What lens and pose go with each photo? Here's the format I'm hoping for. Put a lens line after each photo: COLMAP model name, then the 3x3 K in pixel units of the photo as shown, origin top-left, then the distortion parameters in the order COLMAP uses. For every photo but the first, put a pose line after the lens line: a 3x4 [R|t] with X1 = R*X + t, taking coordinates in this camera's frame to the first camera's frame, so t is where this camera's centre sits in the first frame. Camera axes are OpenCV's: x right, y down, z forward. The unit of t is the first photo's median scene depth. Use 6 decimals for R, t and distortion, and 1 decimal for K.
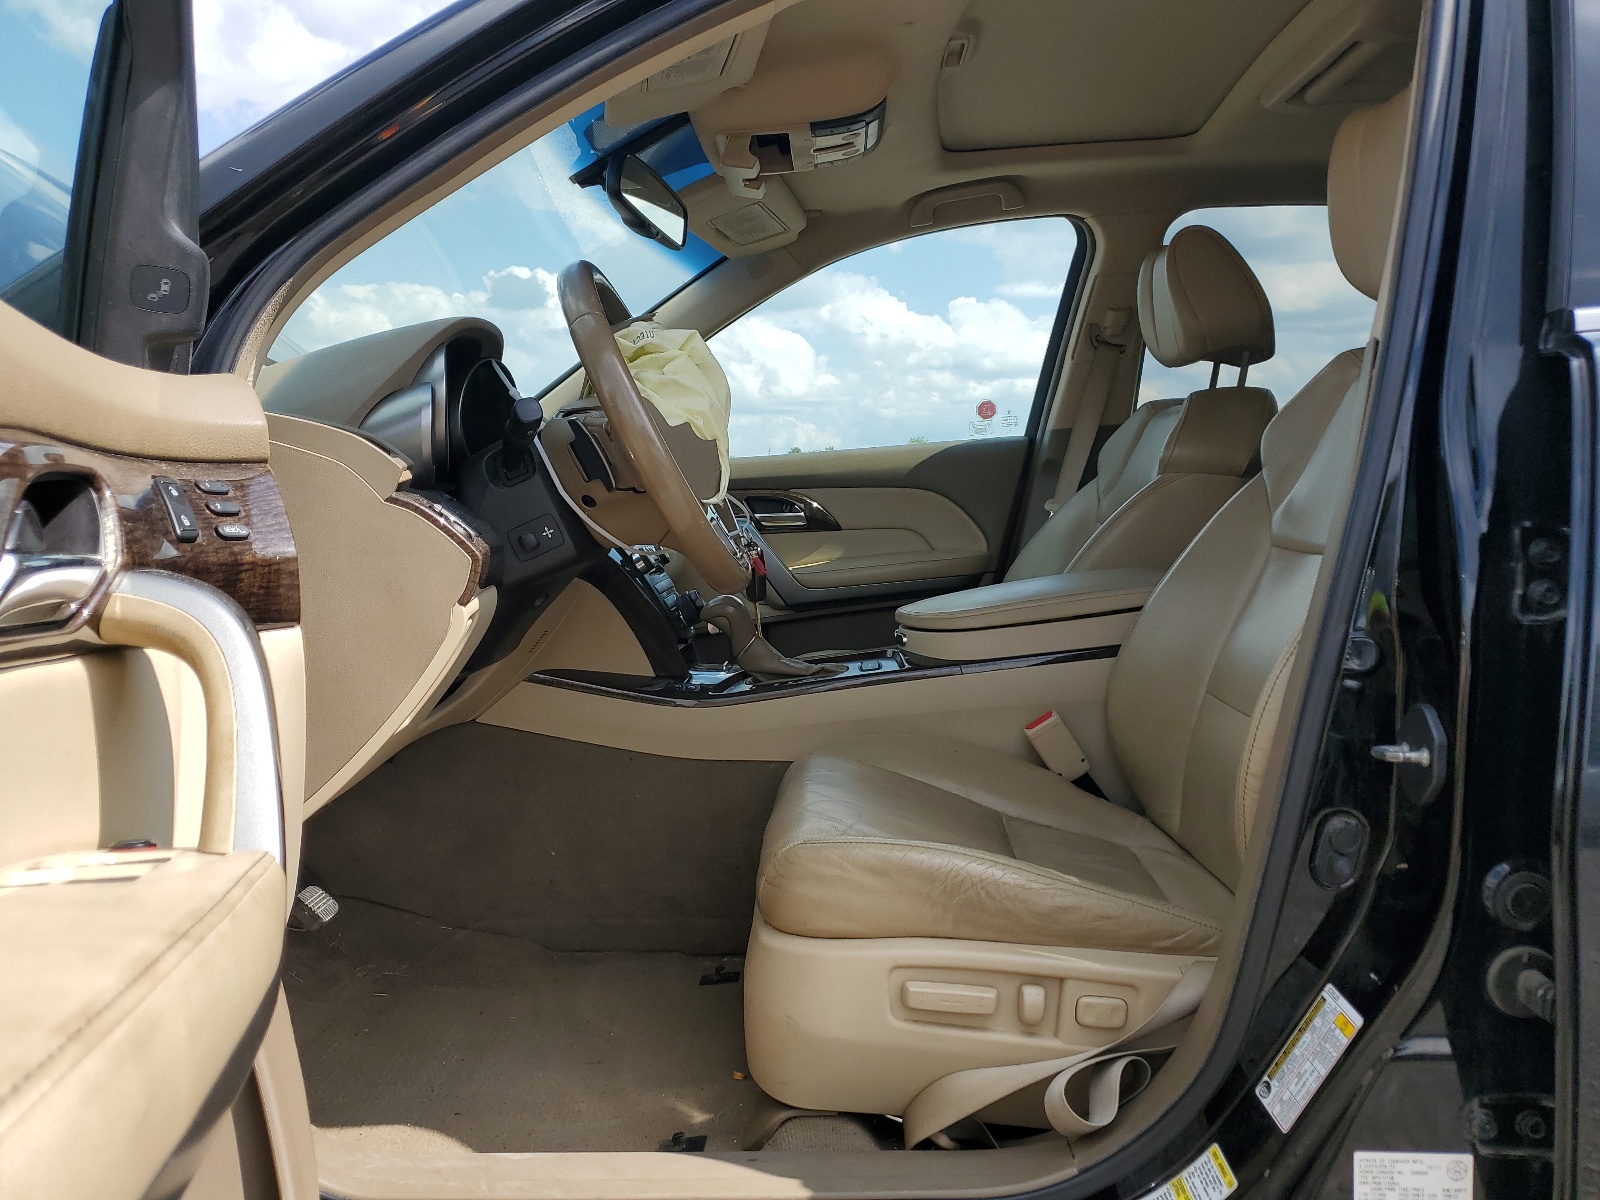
lens RADIAL K [[1220.2, 0, 800.0], [0, 1220.2, 599.9], [0, 0, 1]] dist [0.005241, 0.002194]
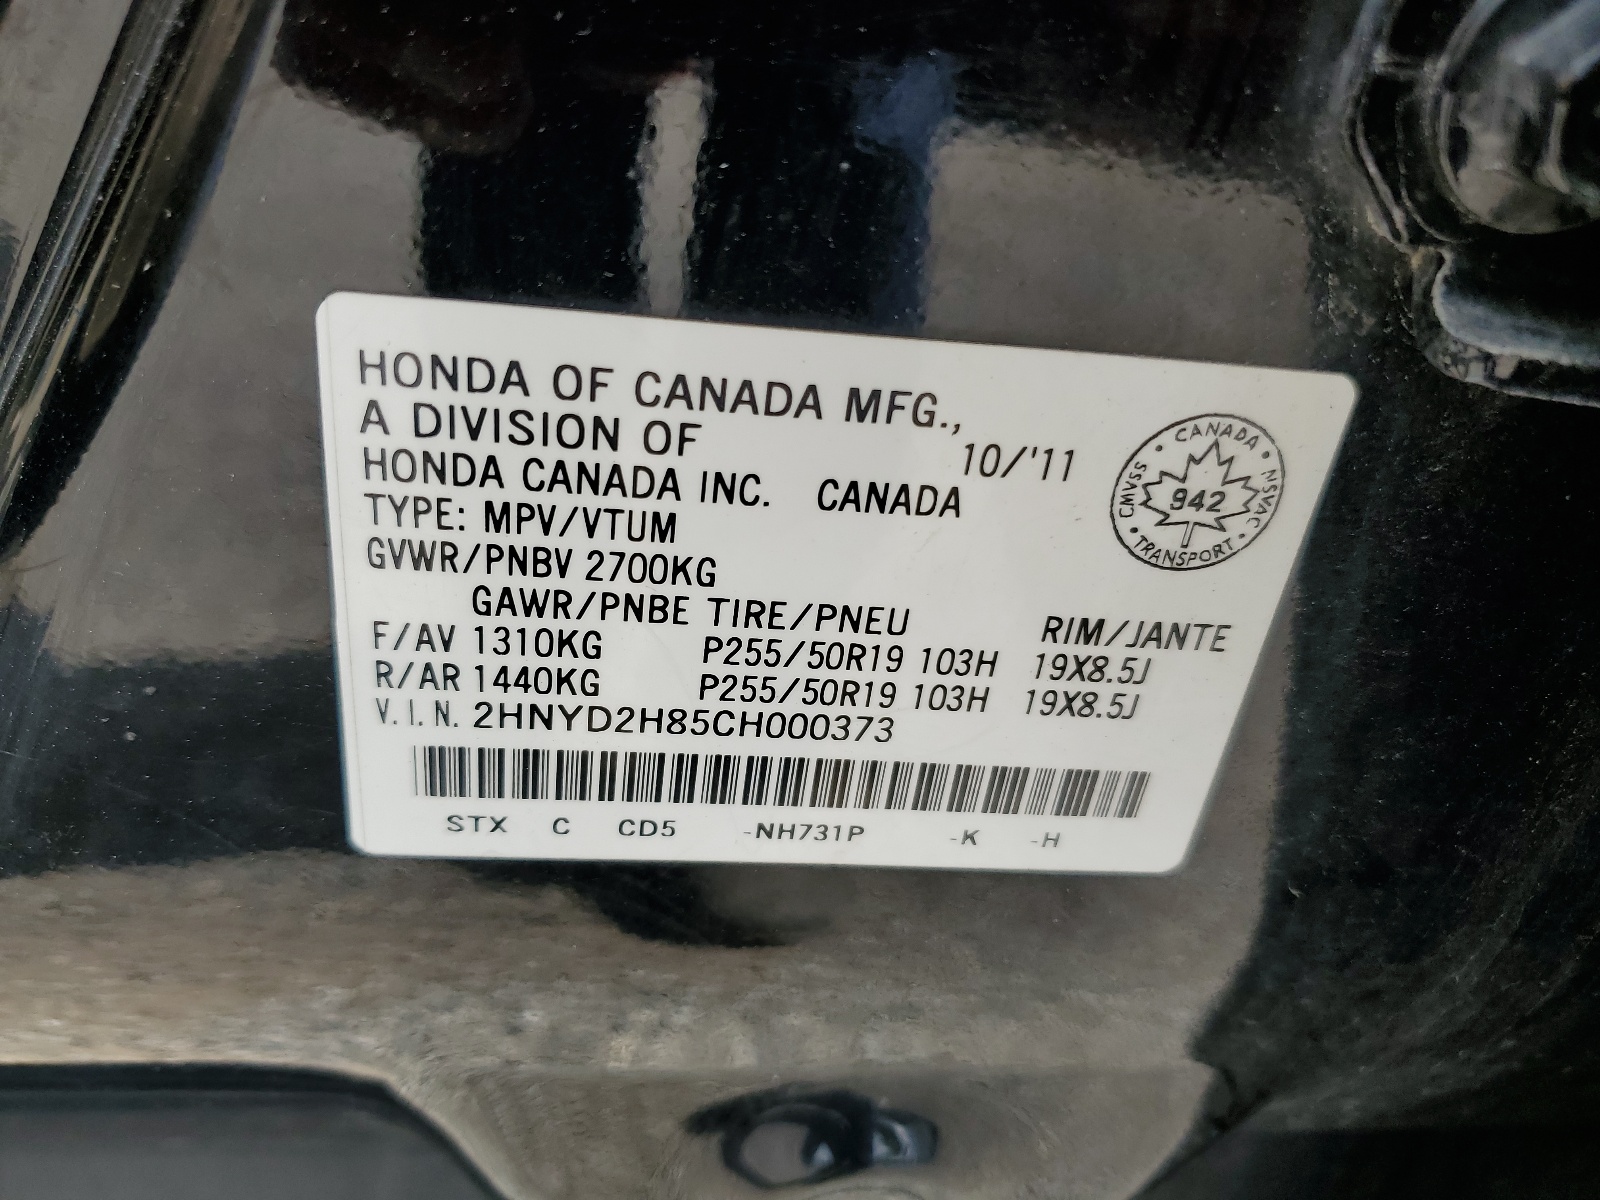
lens RADIAL K [[1220.2, 0, 798.9], [0, 1220.2, 598.8], [0, 0, 1]] dist [0.005241, 0.002194]
pose [[0.982406, 0.033015, 0.183818, 0.475775], [-0.123624, 0.852709, 0.507547, 0.417933], [-0.139987, -0.521342, 0.841788, 0.897235]]
